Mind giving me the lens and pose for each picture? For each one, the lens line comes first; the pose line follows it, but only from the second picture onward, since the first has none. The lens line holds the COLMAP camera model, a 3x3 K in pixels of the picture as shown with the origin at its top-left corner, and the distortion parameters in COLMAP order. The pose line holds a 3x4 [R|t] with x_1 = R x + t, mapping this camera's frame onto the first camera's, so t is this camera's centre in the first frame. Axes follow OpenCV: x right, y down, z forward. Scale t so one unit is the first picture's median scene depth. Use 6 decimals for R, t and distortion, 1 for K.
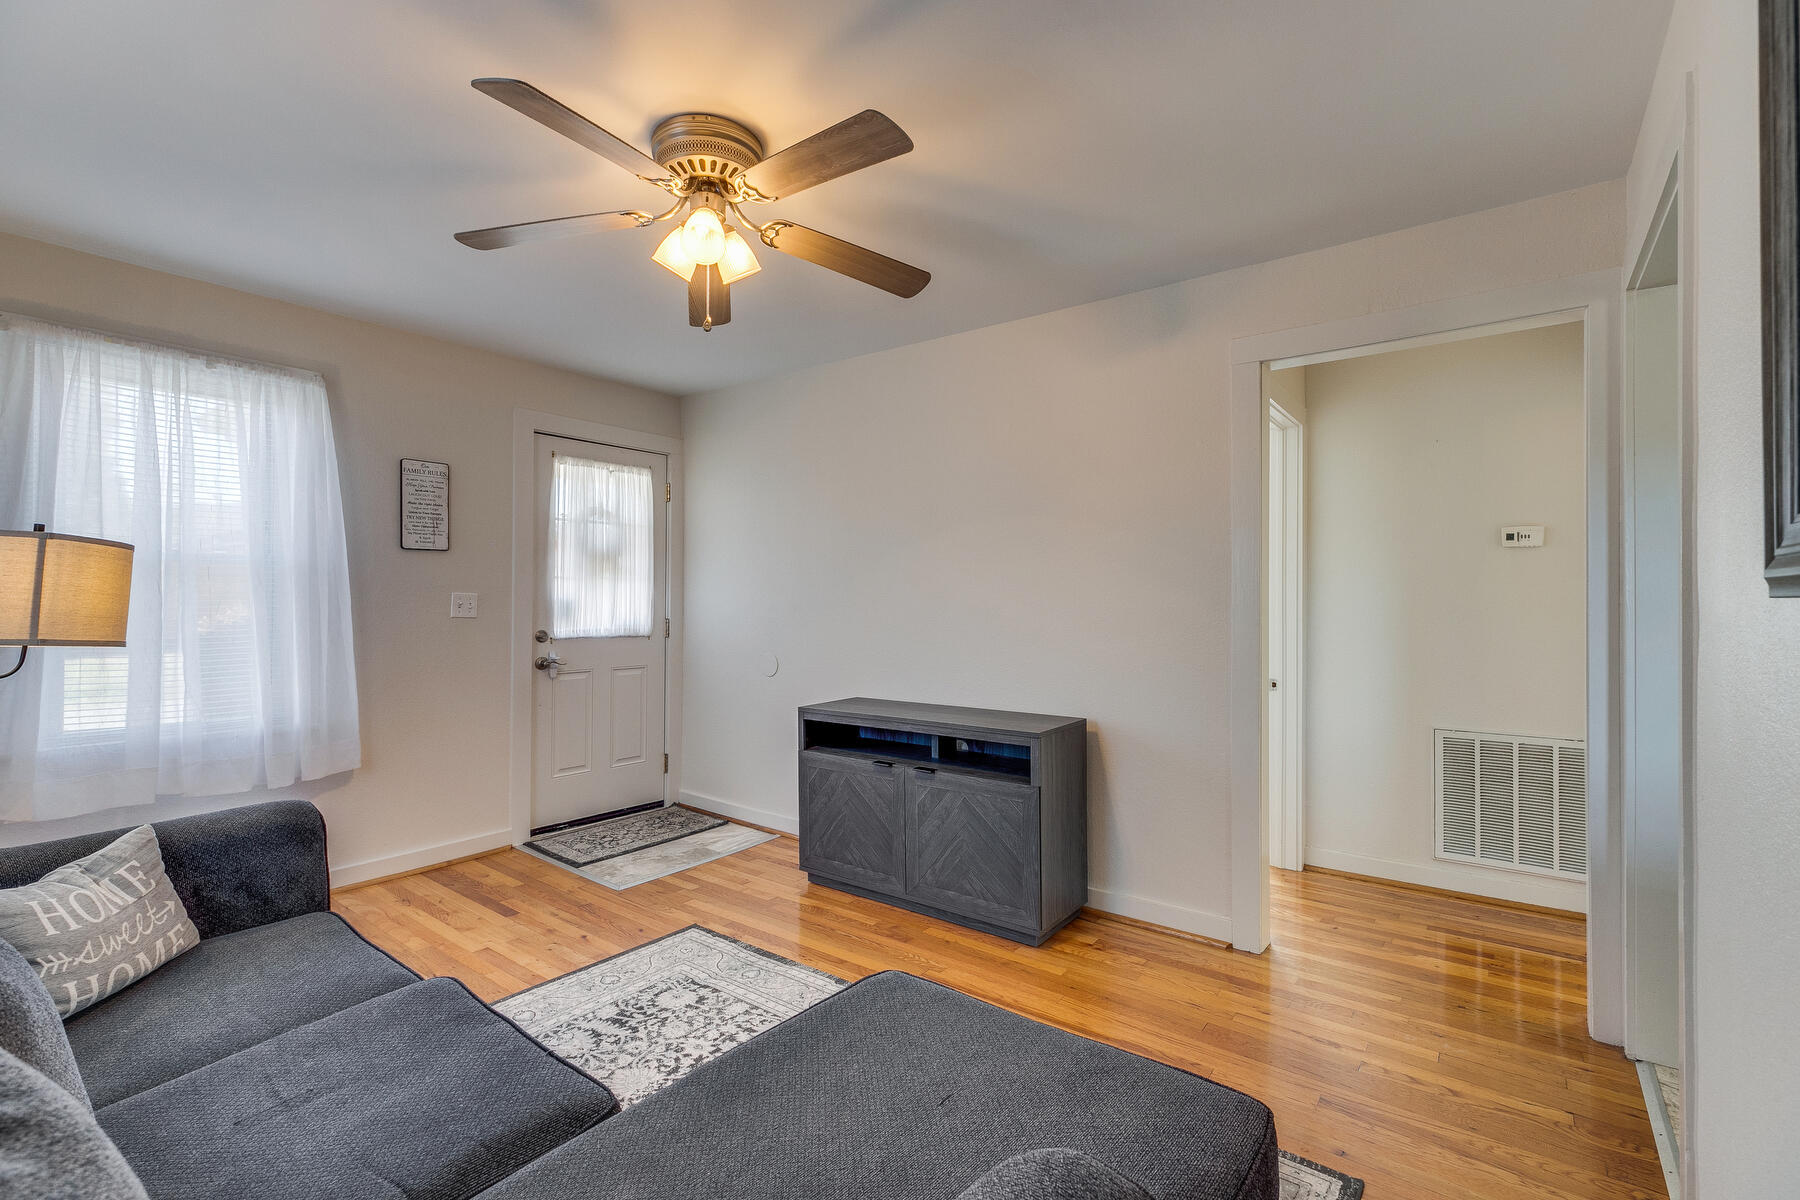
lens RADIAL K [[805.0, 0, 894.3], [0, 805.0, 596.5], [0, 0, 1]] dist [0.002730, -0.000029]
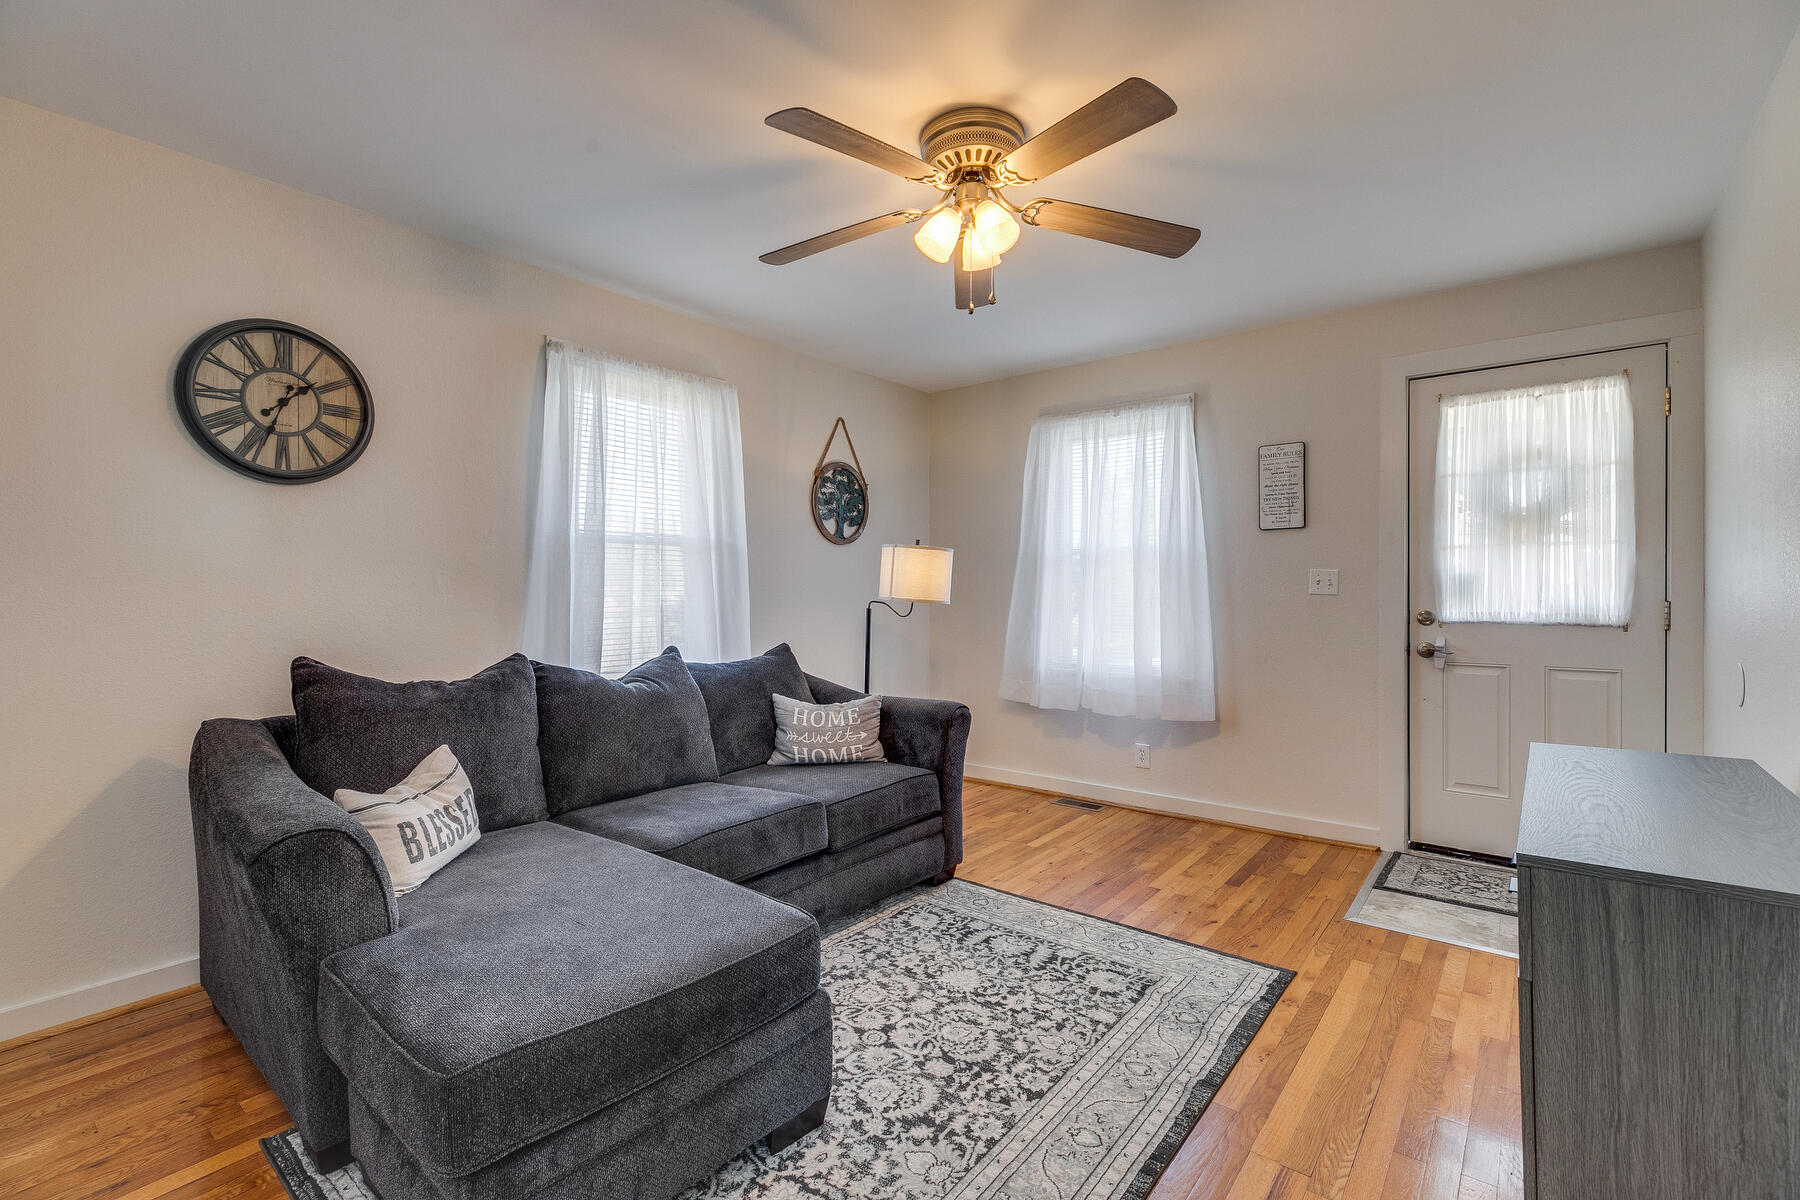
lens RADIAL K [[805.0, 0, 898.0], [0, 805.0, 600.0], [0, 0, 1]] dist [0.002730, -0.000029]
pose [[-0.024915, 0.006786, -0.999667, 0.488241], [0.008766, 0.999940, 0.006569, 0.023384], [0.999651, -0.008599, -0.024973, 0.543002]]
